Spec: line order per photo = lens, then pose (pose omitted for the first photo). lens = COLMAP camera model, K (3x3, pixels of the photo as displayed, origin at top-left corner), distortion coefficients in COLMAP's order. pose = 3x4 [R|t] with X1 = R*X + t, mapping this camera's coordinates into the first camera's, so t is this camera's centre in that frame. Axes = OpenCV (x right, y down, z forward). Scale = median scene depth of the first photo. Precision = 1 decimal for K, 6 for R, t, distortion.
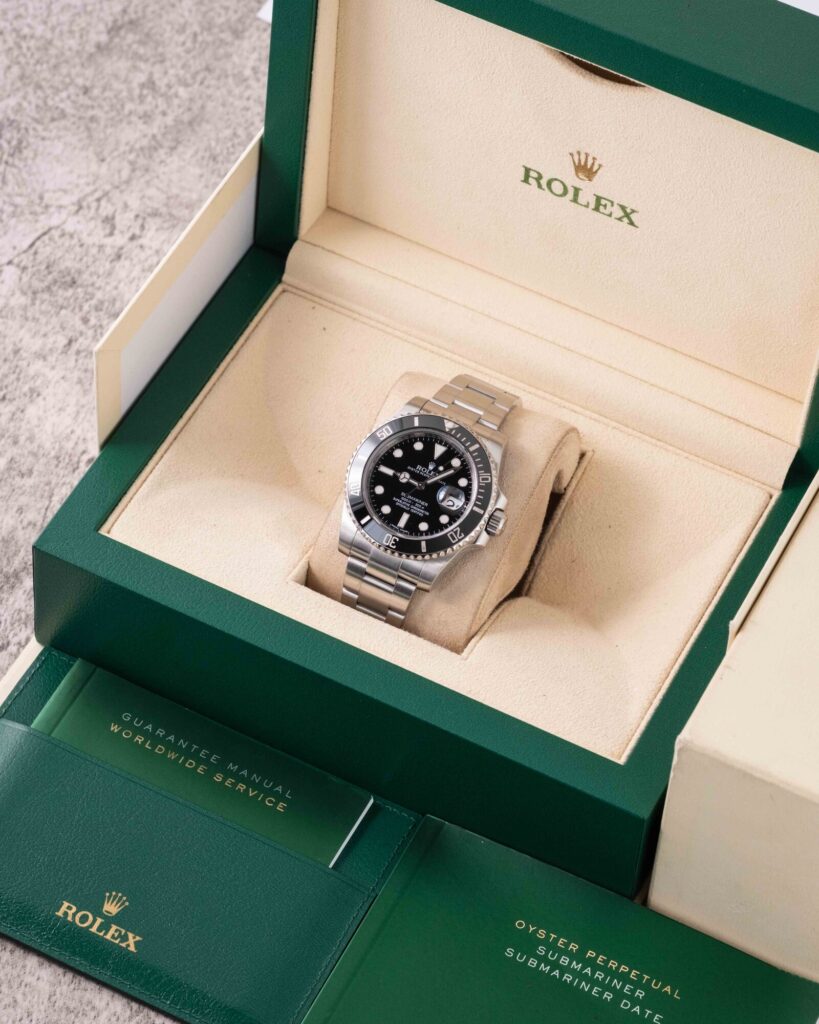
lens RADIAL K [[4021.4, 0, 409.5], [0, 4021.4, 512.0], [0, 0, 1]] dist [0.210124, 0.041224]
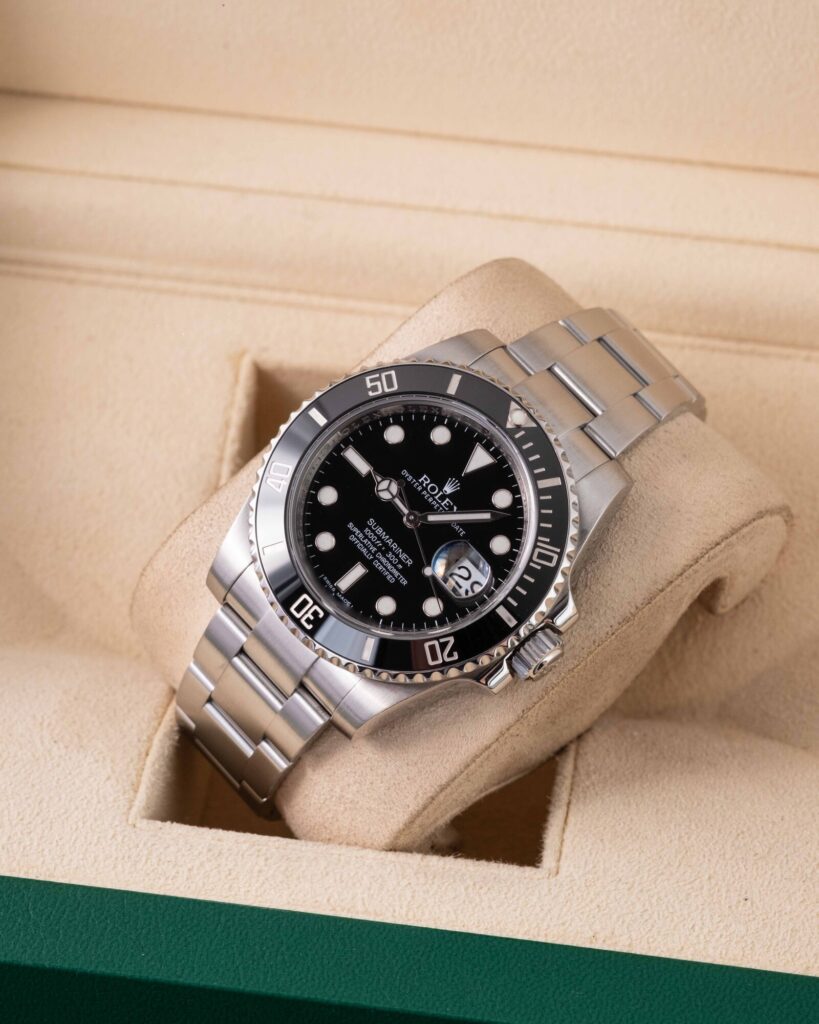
lens RADIAL K [[4021.4, 0, 409.5], [0, 4021.4, 512.0], [0, 0, 1]] dist [0.210124, 0.041224]
pose [[0.946823, -0.272042, 0.171811, -0.070445], [0.279559, 0.959905, -0.020709, 0.001295], [-0.159289, 0.067639, 0.984912, 0.533386]]
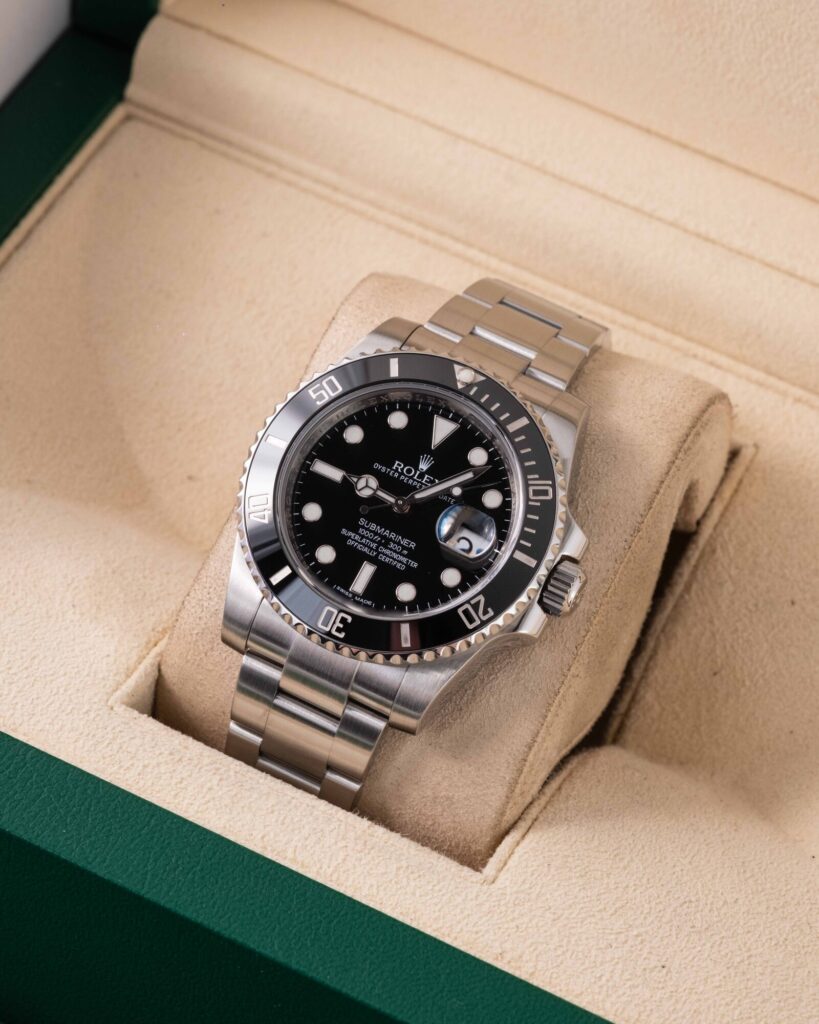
lens RADIAL K [[4021.4, 0, 409.5], [0, 4021.4, 512.0], [0, 0, 1]] dist [0.210124, 0.041224]
pose [[0.999713, 0.019209, 0.014310, -0.002865], [-0.018841, 0.999499, -0.025446, 0.006074], [-0.014792, 0.025169, 0.999574, 0.531501]]
